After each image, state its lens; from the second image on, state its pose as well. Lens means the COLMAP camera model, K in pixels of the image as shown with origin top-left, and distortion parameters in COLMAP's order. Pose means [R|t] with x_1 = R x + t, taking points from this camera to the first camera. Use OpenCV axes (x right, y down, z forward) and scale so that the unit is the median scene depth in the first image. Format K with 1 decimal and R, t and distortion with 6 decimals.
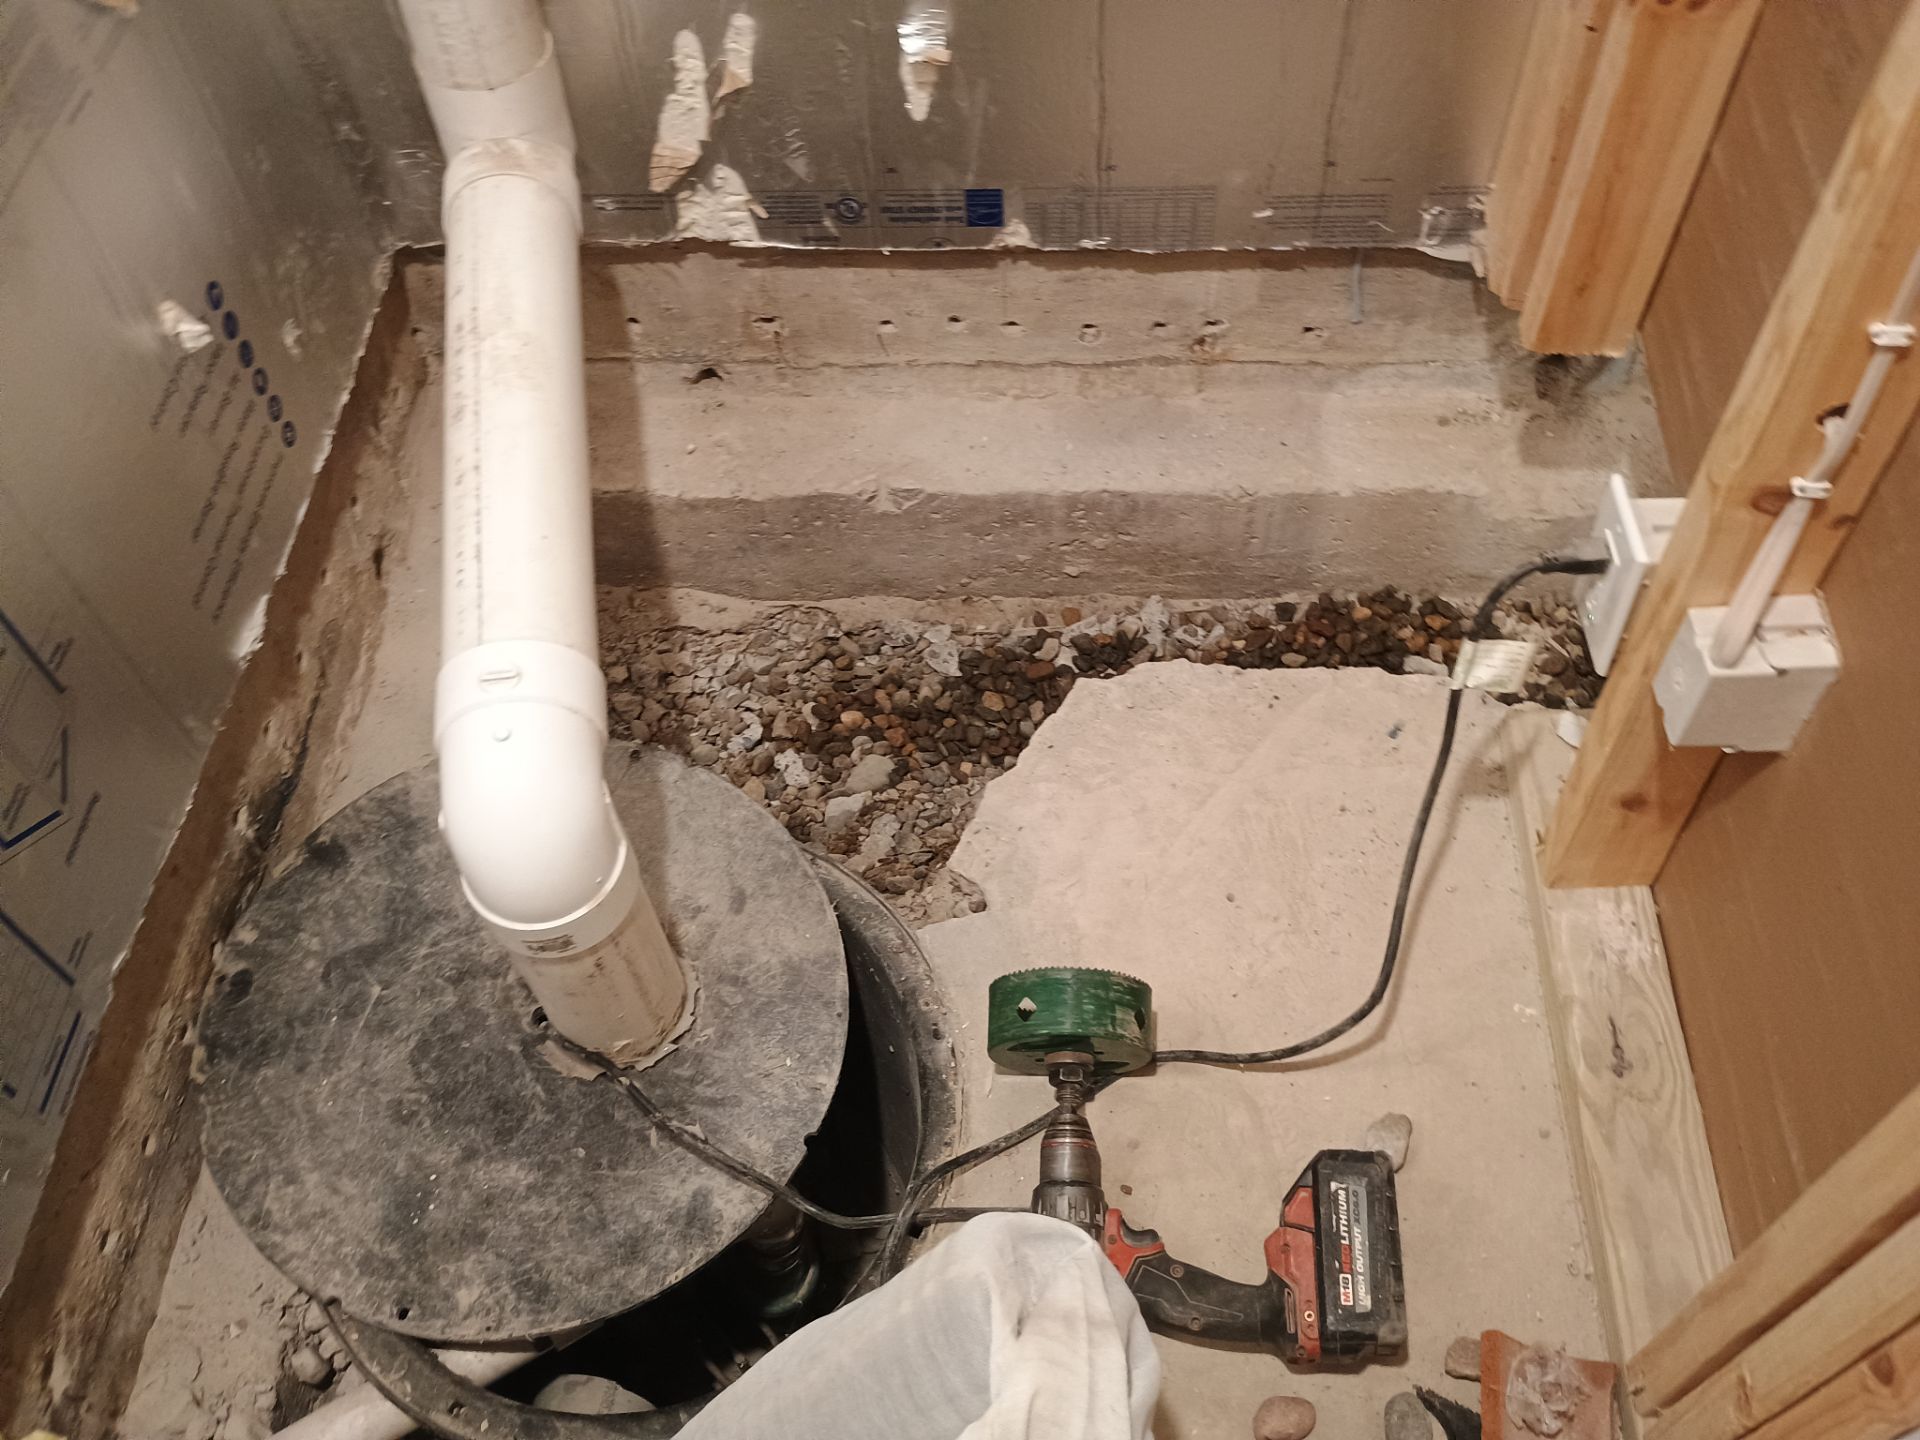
lens RADIAL K [[1616.4, 0, 964.5], [0, 1616.4, 706.3], [0, 0, 1]] dist [0.043049, -0.055597]
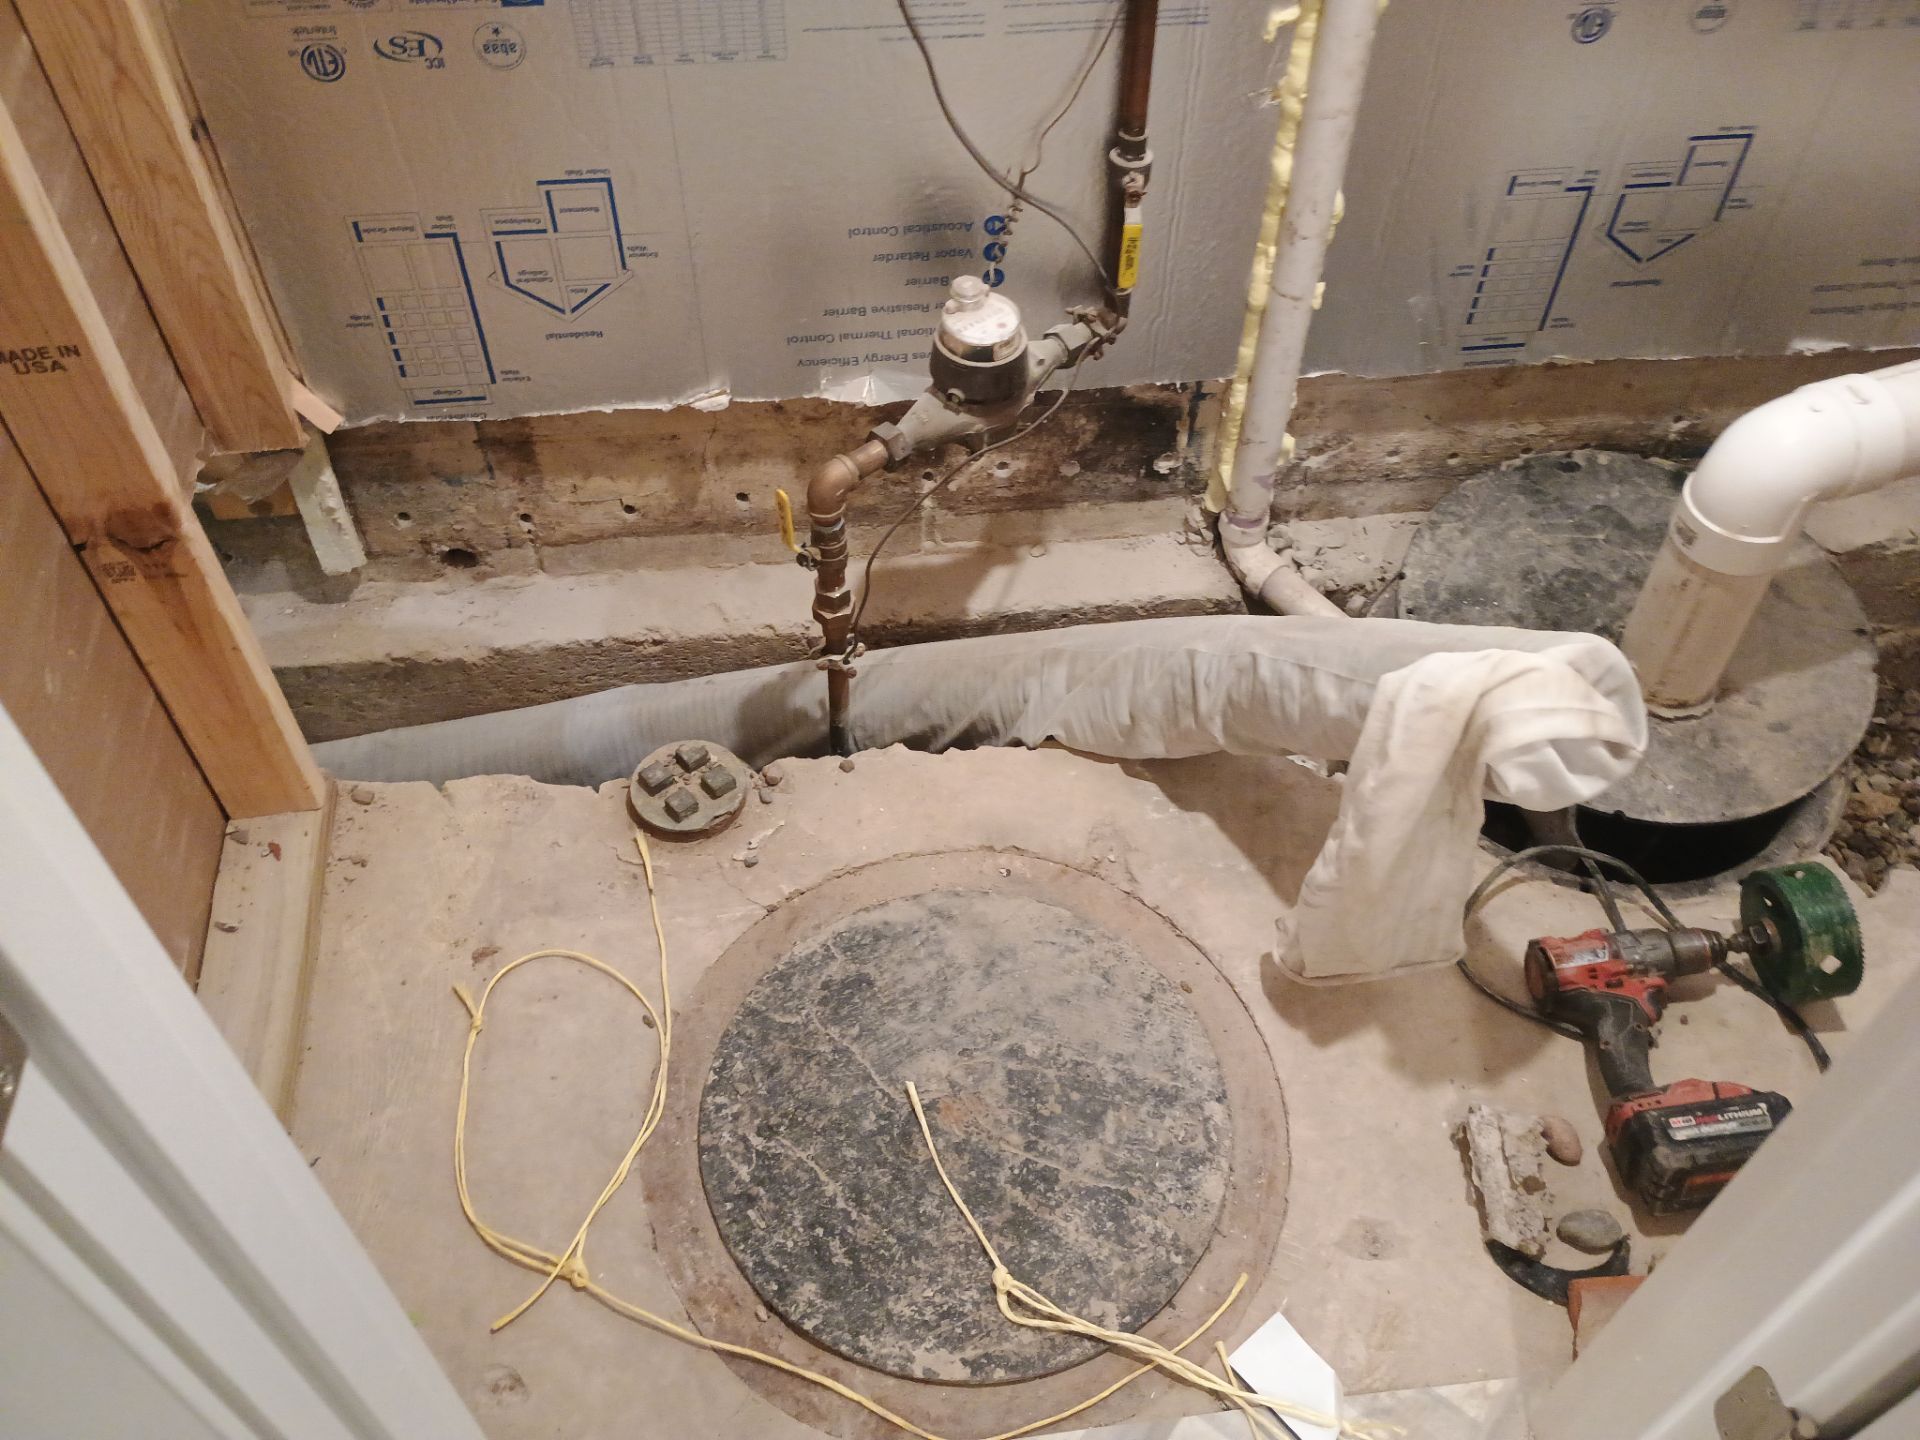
lens RADIAL K [[1616.4, 0, 962.7], [0, 1616.4, 729.4], [0, 0, 1]] dist [0.043049, -0.055597]
pose [[0.155296, 0.790107, -0.592970, 0.553723], [-0.816273, 0.440715, 0.373456, 0.179976], [0.556401, 0.426029, 0.713384, -0.271817]]
